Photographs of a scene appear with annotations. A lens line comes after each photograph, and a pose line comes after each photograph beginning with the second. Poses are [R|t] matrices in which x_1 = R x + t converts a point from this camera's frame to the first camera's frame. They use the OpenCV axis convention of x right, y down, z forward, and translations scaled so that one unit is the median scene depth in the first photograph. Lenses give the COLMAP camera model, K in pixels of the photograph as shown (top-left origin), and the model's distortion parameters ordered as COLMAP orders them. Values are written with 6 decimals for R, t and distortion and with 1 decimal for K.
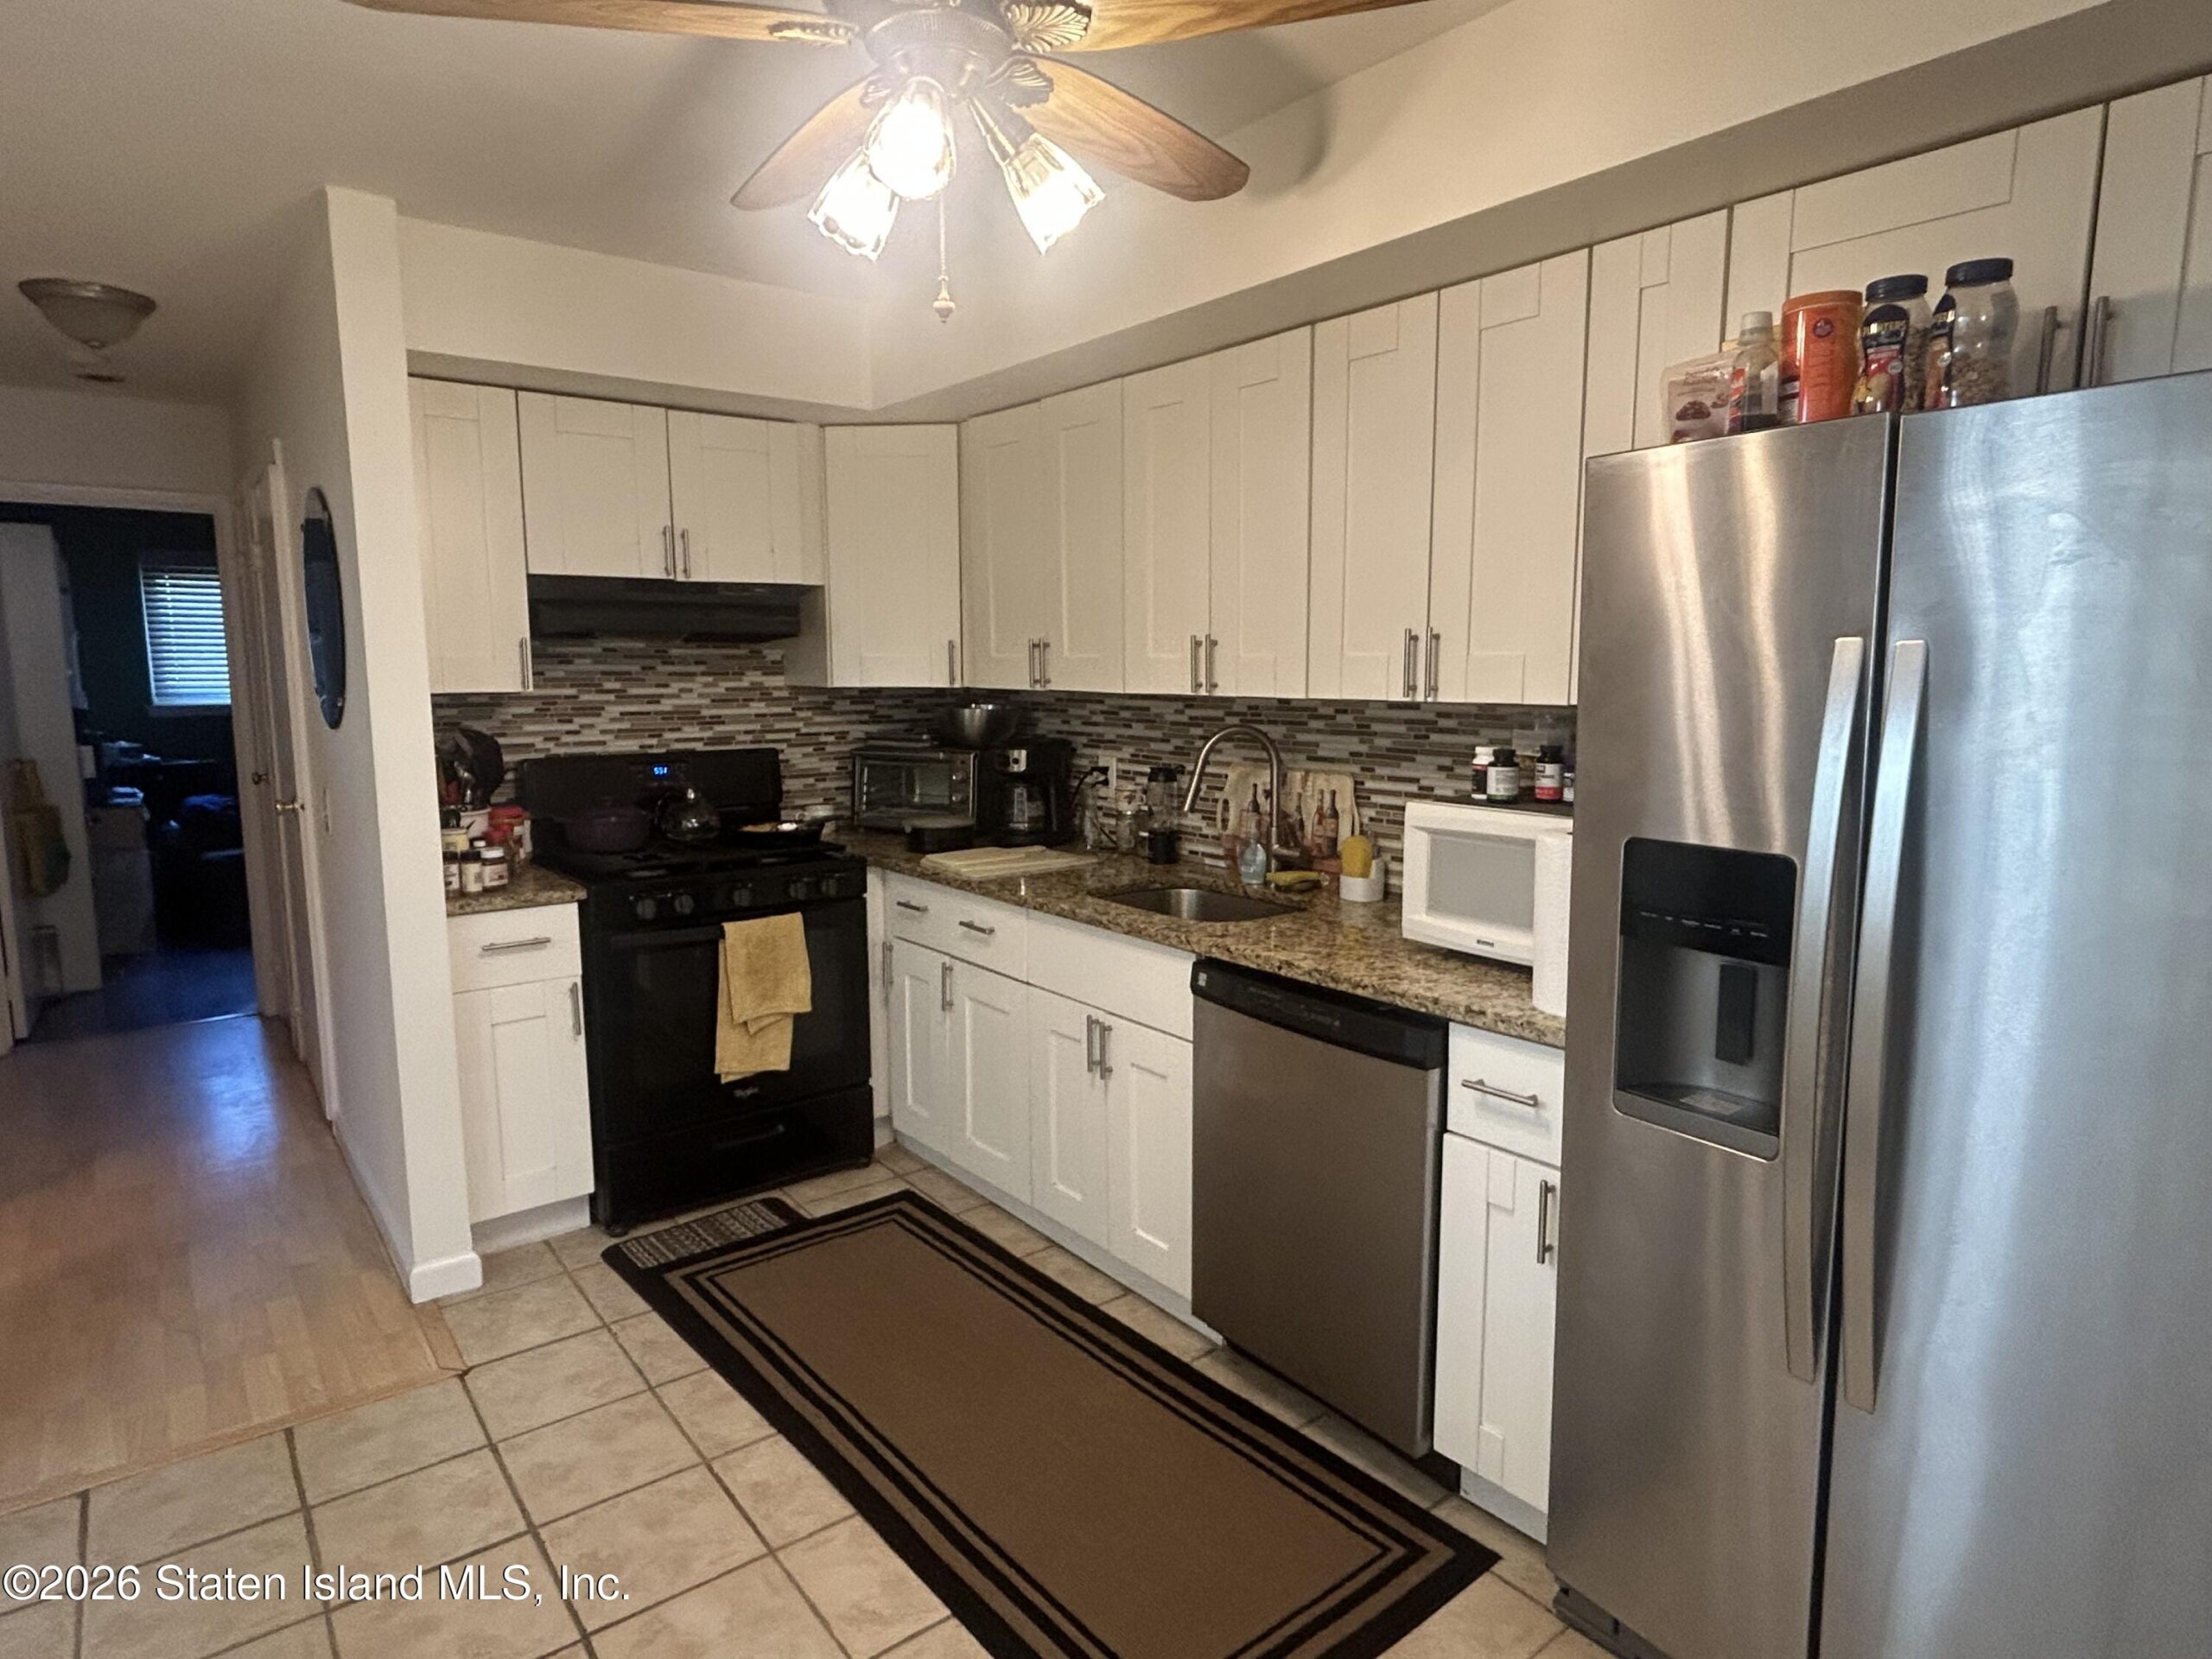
lens RADIAL K [[1239.0, 0, 1101.7], [0, 1239.0, 836.1], [0, 0, 1]] dist [0.002866, -0.011139]
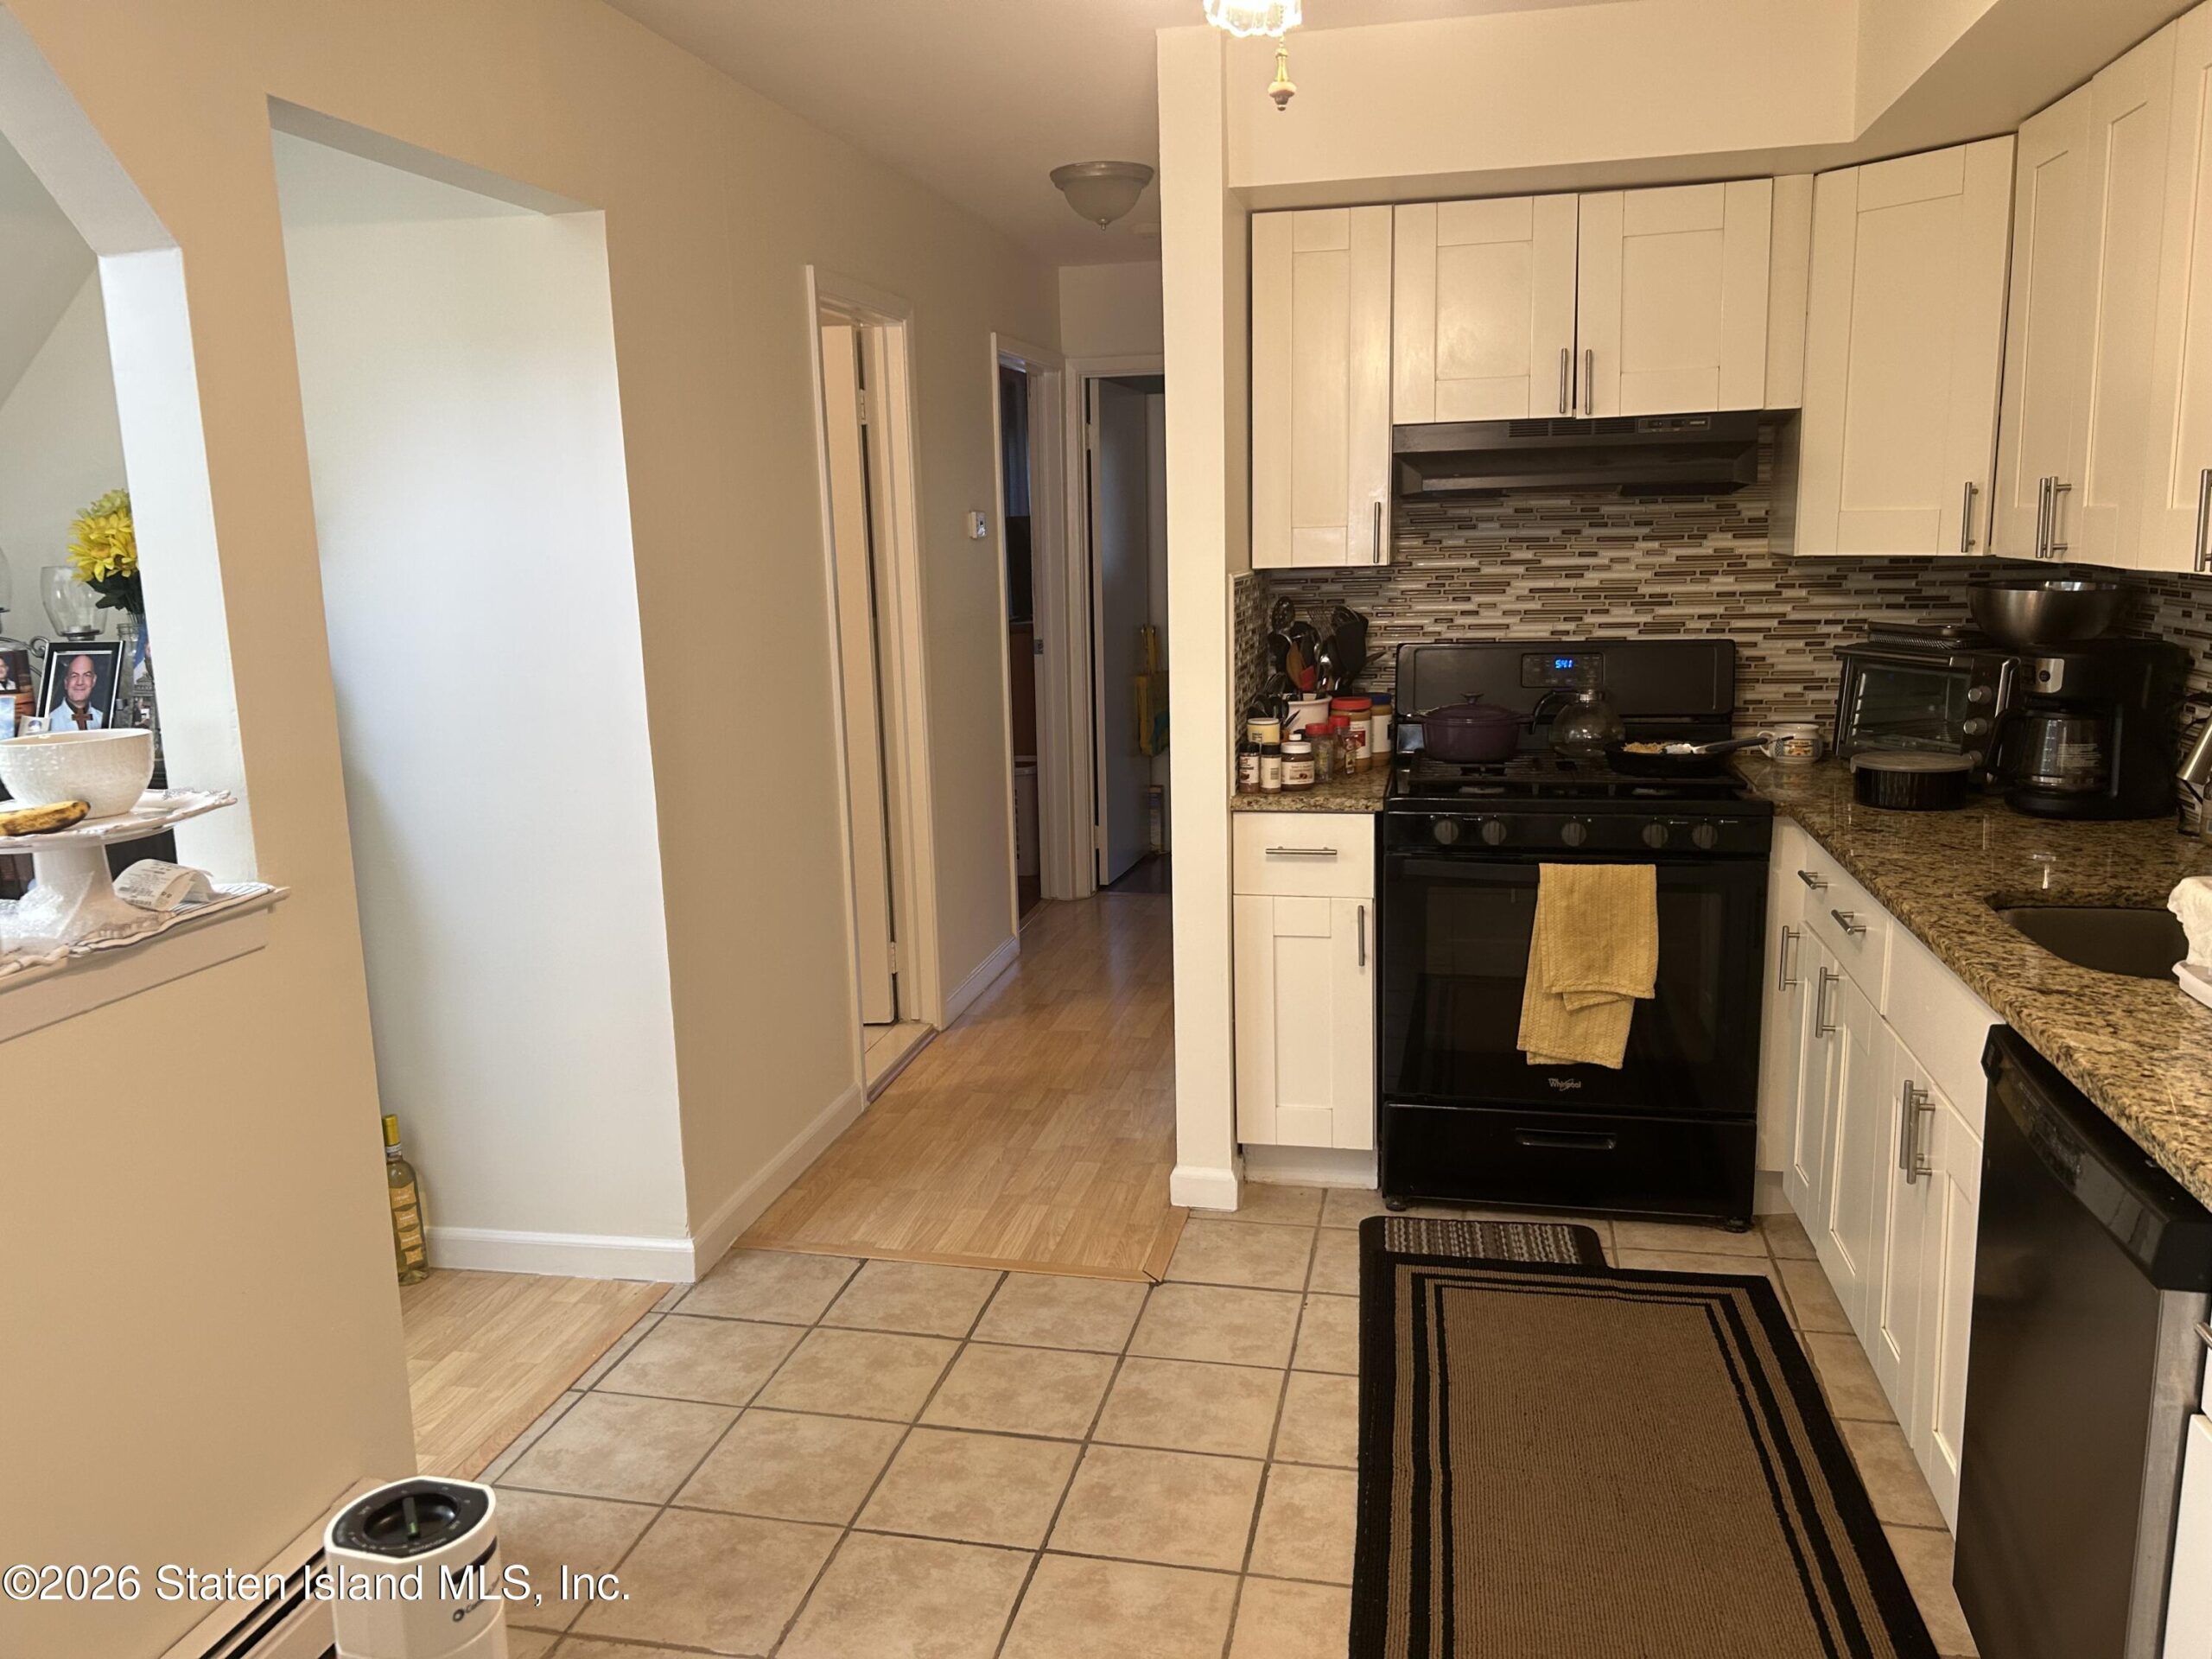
lens RADIAL K [[1657.5, 0, 1098.9], [0, 1657.5, 840.1], [0, 0, 1]] dist [0.052413, -0.061430]
pose [[0.635117, 0.130034, -0.761392, 0.320550], [-0.084857, 0.991508, 0.098551, -0.024540], [0.767741, 0.002018, 0.640758, 0.111365]]
